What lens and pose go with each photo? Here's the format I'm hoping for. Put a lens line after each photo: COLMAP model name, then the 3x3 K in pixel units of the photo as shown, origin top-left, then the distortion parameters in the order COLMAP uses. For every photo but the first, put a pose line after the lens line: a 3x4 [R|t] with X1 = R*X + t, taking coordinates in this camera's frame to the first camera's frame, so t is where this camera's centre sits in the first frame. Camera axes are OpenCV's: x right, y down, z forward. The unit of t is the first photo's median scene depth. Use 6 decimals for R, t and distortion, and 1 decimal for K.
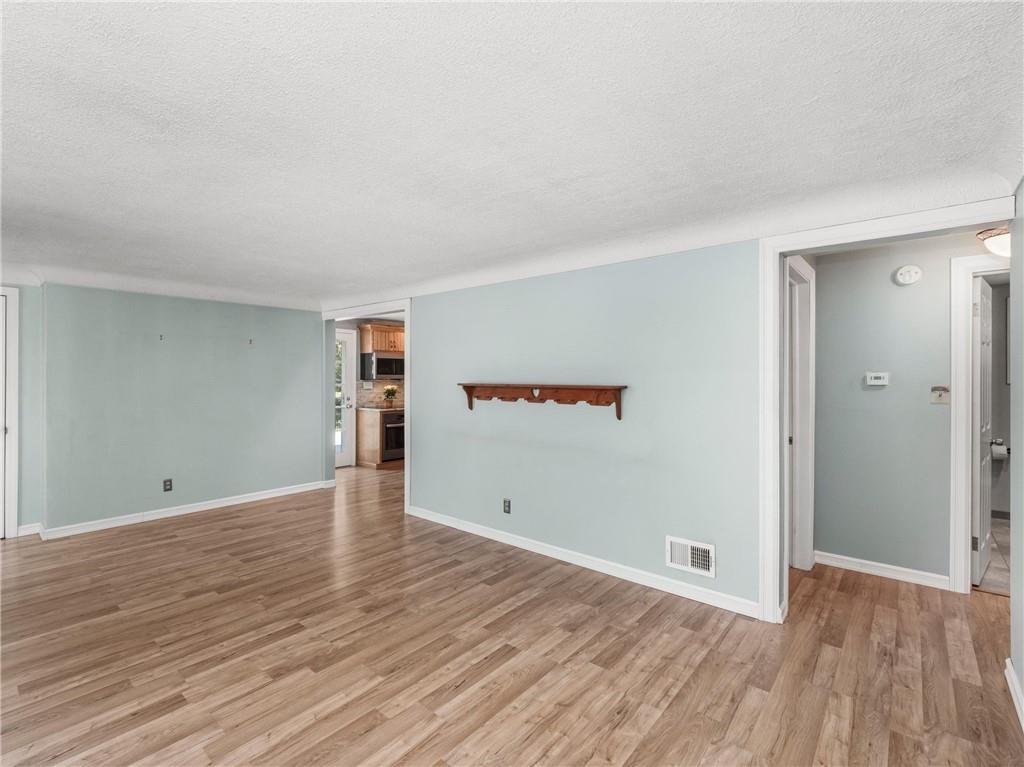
lens RADIAL K [[473.1, 0, 499.3], [0, 473.1, 373.7], [0, 0, 1]] dist [0.000748, -0.000223]
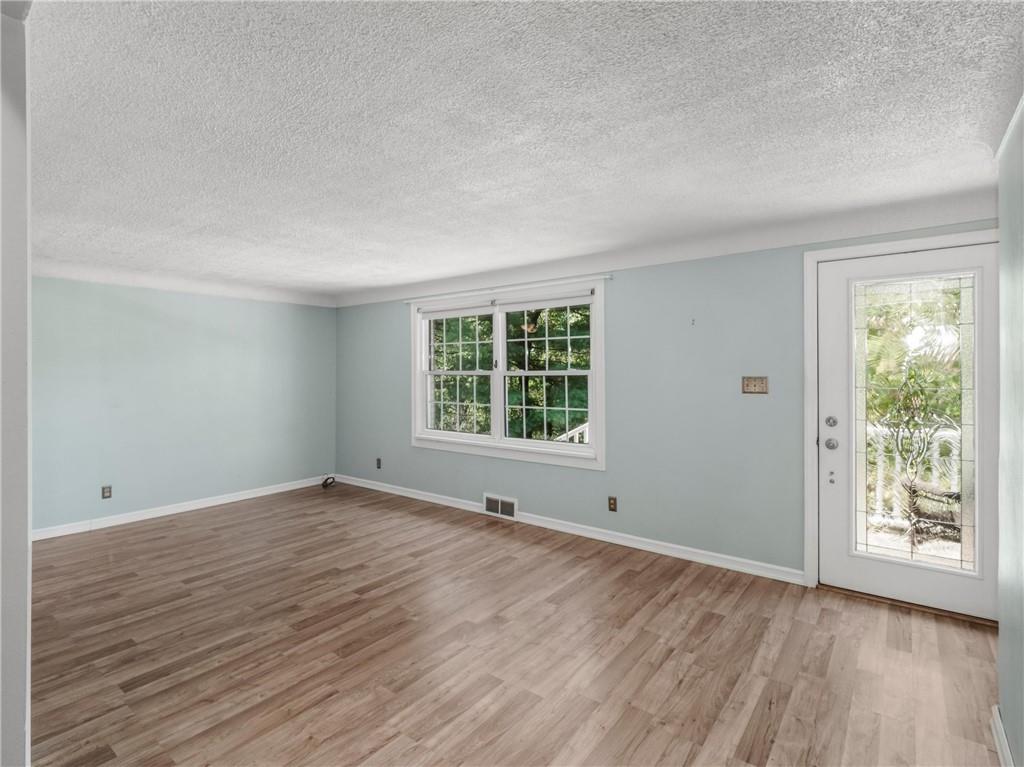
lens RADIAL K [[517.2, 0, 508.0], [0, 517.2, 380.8], [0, 0, 1]] dist [0.000682, -0.001264]
pose [[-0.998143, 0.003705, -0.060804, -0.660045], [0.002782, 0.999880, 0.015245, 0.009793], [0.060853, 0.015048, -0.998033, 2.104750]]
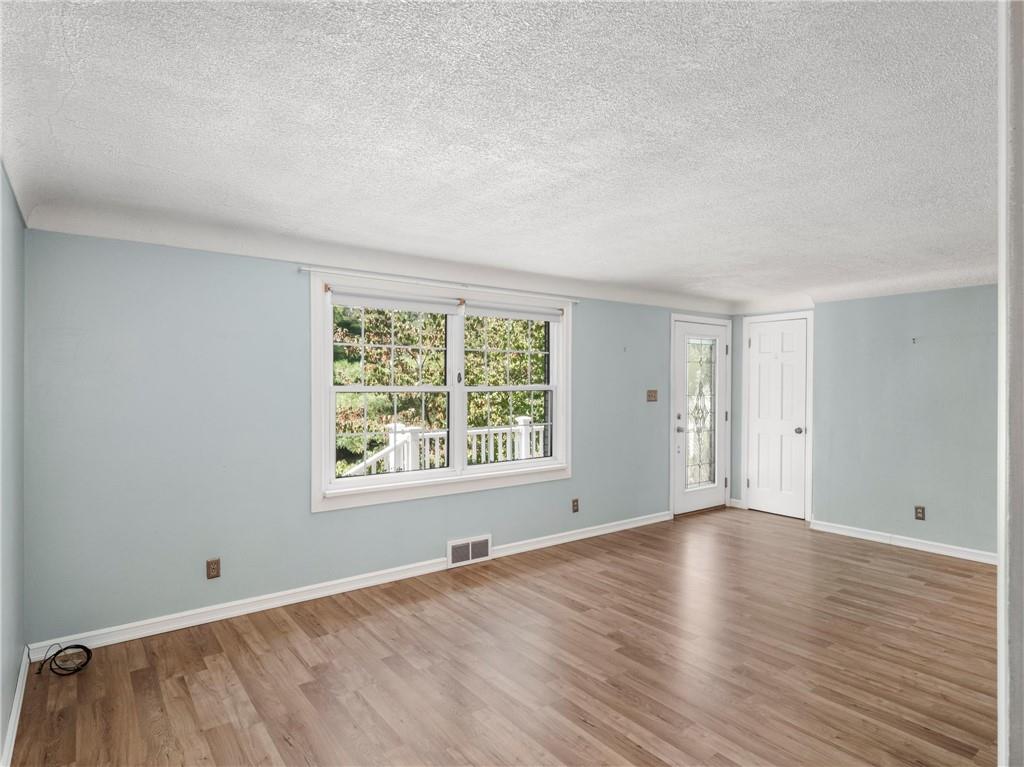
lens RADIAL K [[568.1, 0, 512.0], [0, 568.1, 383.5], [0, 0, 1]] dist [0.001923, 0.003385]
pose [[-0.199062, -0.005034, -0.979974, 0.773734], [0.005930, 0.999962, -0.006341, 0.005970], [0.979969, -0.007074, -0.199025, 0.815677]]
